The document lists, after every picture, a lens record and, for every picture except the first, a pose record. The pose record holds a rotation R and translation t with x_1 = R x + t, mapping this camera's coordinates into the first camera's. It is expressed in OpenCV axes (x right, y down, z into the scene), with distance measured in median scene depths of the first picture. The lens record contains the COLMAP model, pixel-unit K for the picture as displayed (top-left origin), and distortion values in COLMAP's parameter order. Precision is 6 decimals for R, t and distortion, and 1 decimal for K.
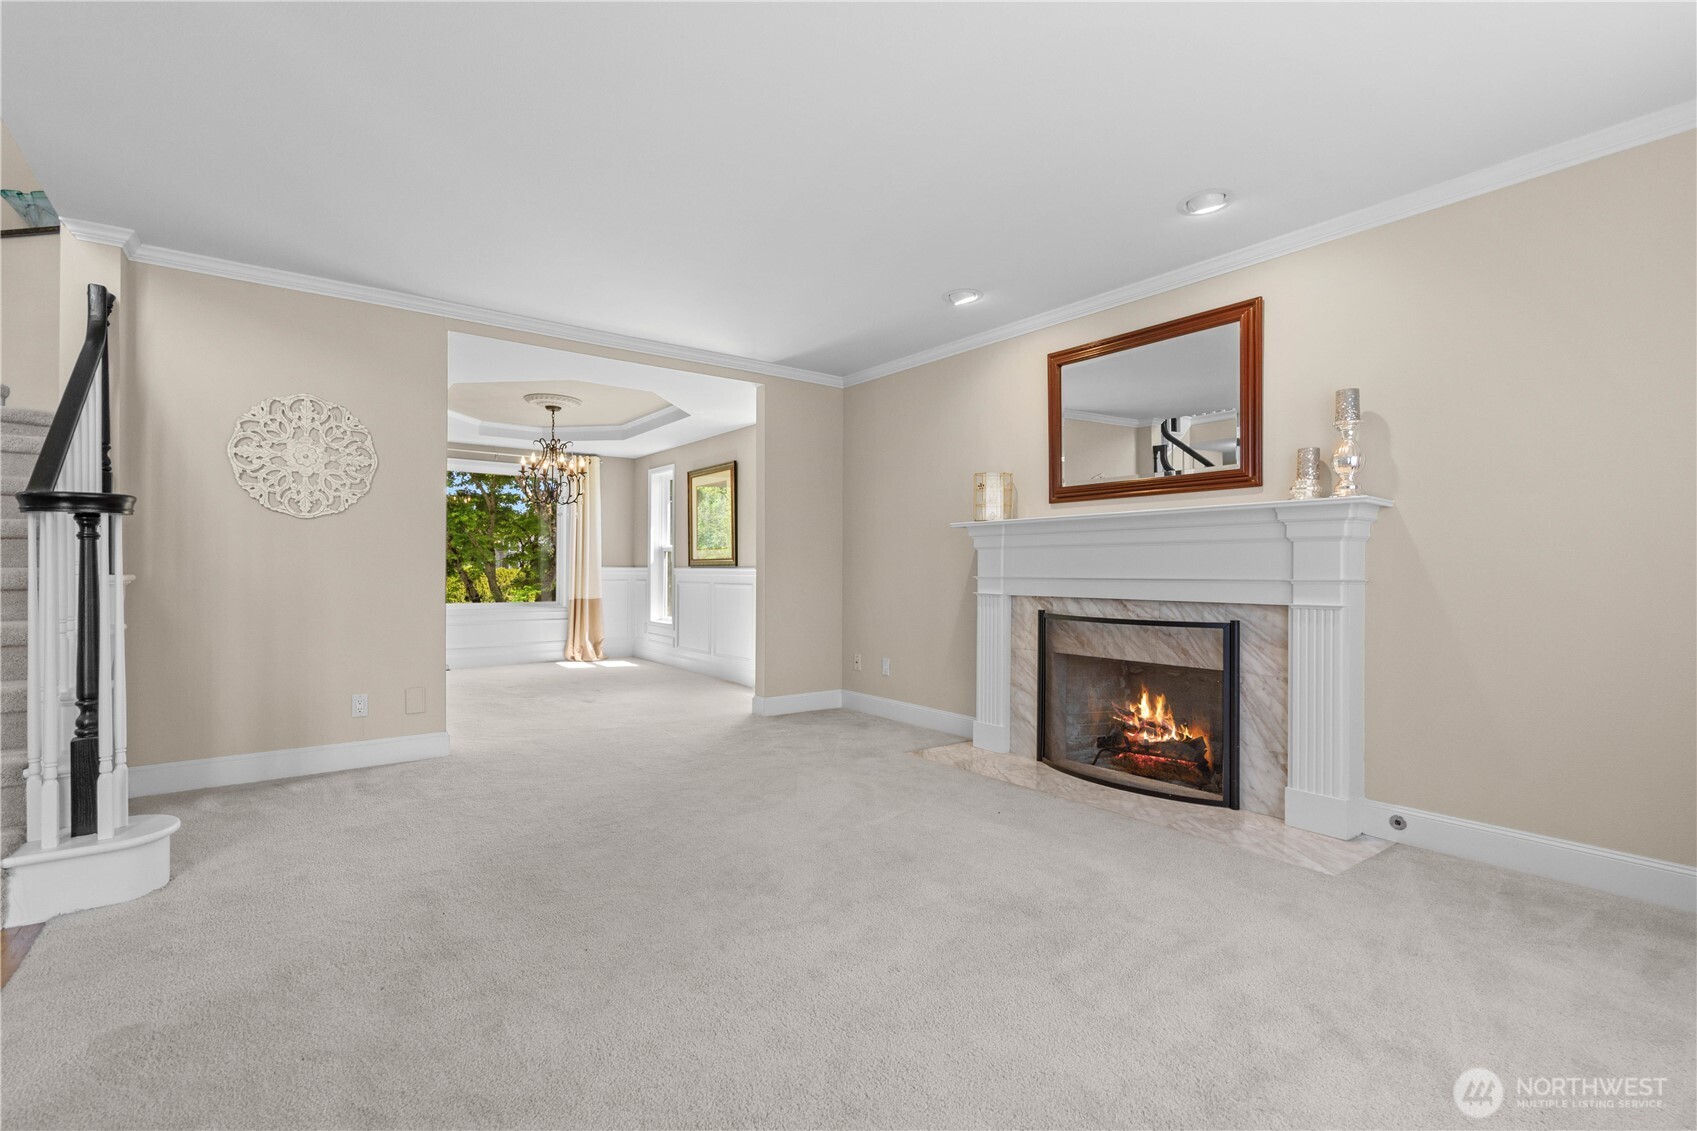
lens RADIAL K [[801.0, 0, 834.1], [0, 801.0, 570.4], [0, 0, 1]] dist [-0.001500, 0.007284]
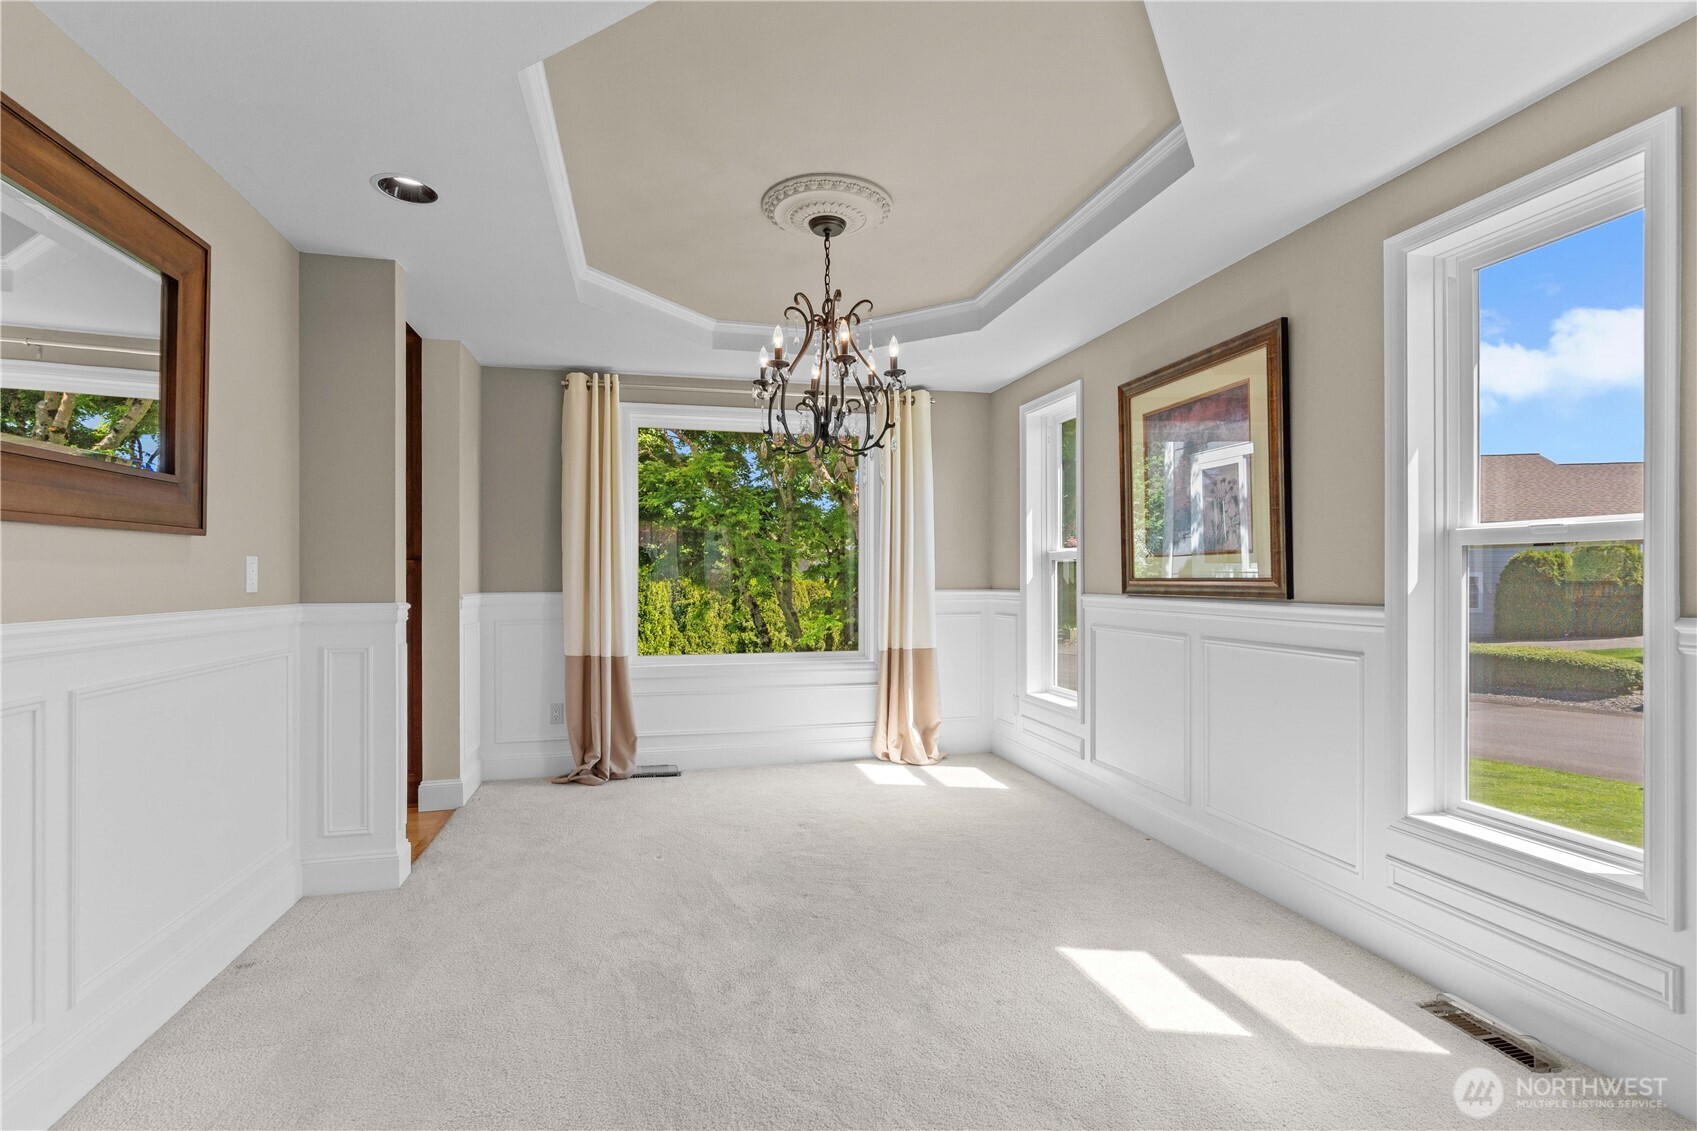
lens RADIAL K [[801.0, 0, 834.1], [0, 801.0, 570.4], [0, 0, 1]] dist [-0.001500, 0.007284]
pose [[0.922746, -0.009000, -0.385303, -0.144587], [0.006374, 0.999947, -0.008093, -0.014232], [0.385355, 0.005012, 0.922755, 0.473768]]
